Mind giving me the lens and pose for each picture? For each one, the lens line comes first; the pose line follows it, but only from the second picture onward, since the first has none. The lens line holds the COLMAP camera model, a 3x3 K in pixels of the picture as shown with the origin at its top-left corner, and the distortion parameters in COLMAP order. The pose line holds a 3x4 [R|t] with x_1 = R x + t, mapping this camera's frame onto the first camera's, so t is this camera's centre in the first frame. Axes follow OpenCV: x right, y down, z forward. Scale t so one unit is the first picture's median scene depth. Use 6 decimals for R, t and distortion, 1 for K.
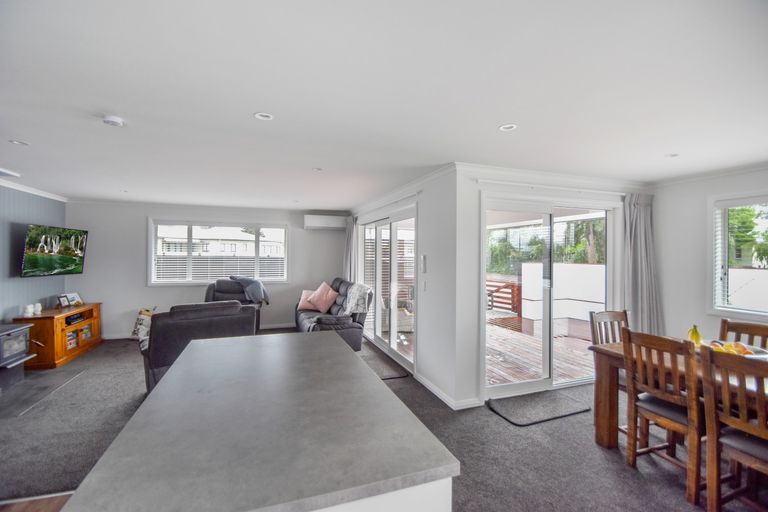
lens RADIAL K [[339.6, 0, 384.0], [0, 339.6, 256.0], [0, 0, 1]] dist [0.018671, -0.017036]
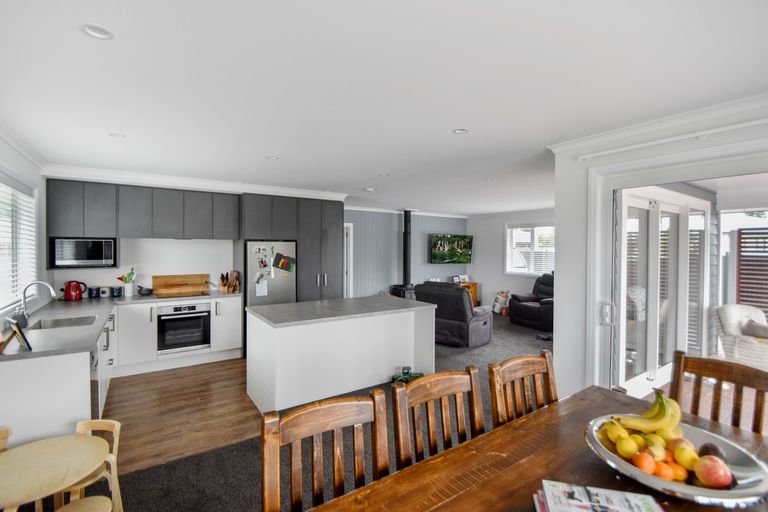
lens RADIAL K [[343.3, 0, 379.4], [0, 343.3, 253.1], [0, 0, 1]] dist [0.018417, -0.016489]
pose [[0.256364, 0.004381, -0.966570, 0.708358], [-0.007744, 0.999967, 0.002478, 0.003773], [0.966549, 0.006850, 0.256390, 0.249122]]
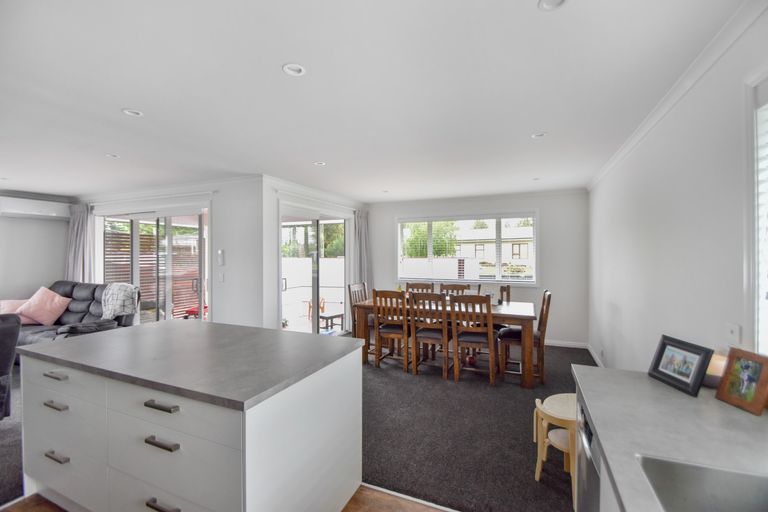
lens RADIAL K [[343.3, 0, 379.4], [0, 343.3, 253.1], [0, 0, 1]] dist [0.018417, -0.016489]
pose [[0.699083, -0.009647, 0.714976, -0.299735], [0.012205, 0.999924, 0.001557, 0.012440], [-0.714937, 0.007638, 0.699148, -0.143522]]
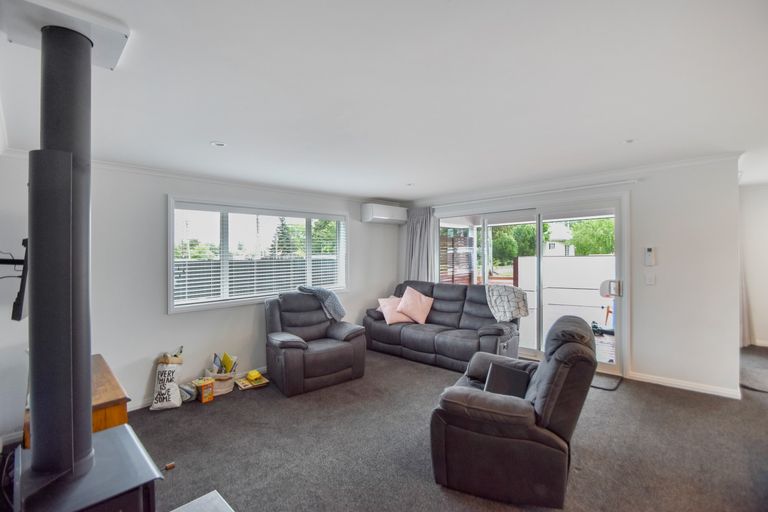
lens RADIAL K [[326.3, 0, 389.6], [0, 326.3, 270.7], [0, 0, 1]] dist [0.020720, -0.019125]
pose [[0.887148, -0.044574, 0.459327, -0.860831], [0.025268, 0.998523, 0.048094, -0.001276], [-0.460792, -0.031060, 0.886965, 0.486359]]
